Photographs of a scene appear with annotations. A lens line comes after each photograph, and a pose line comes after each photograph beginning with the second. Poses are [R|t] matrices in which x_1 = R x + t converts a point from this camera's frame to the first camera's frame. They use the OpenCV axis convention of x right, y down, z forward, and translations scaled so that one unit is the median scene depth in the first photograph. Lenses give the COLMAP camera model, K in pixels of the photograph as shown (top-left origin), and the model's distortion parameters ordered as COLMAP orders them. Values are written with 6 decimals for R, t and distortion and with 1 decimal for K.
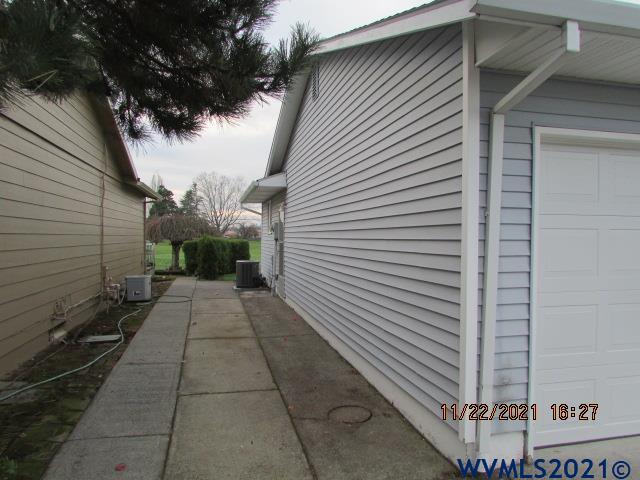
lens RADIAL K [[454.5, 0, 320.2], [0, 454.5, 239.8], [0, 0, 1]] dist [-0.017399, 0.014384]
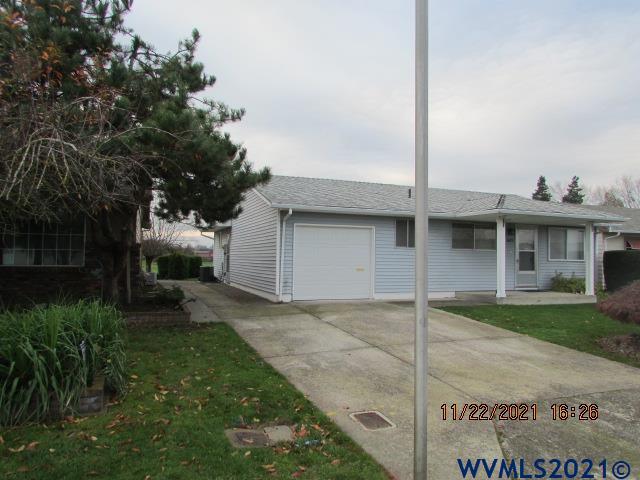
lens RADIAL K [[454.5, 0, 320.6], [0, 454.5, 239.6], [0, 0, 1]] dist [-0.017399, 0.014384]
pose [[0.990203, 0.011208, 0.139185, 0.032730], [-0.004362, 0.998770, -0.049398, 0.034169], [-0.139567, 0.048307, 0.989034, -0.925233]]
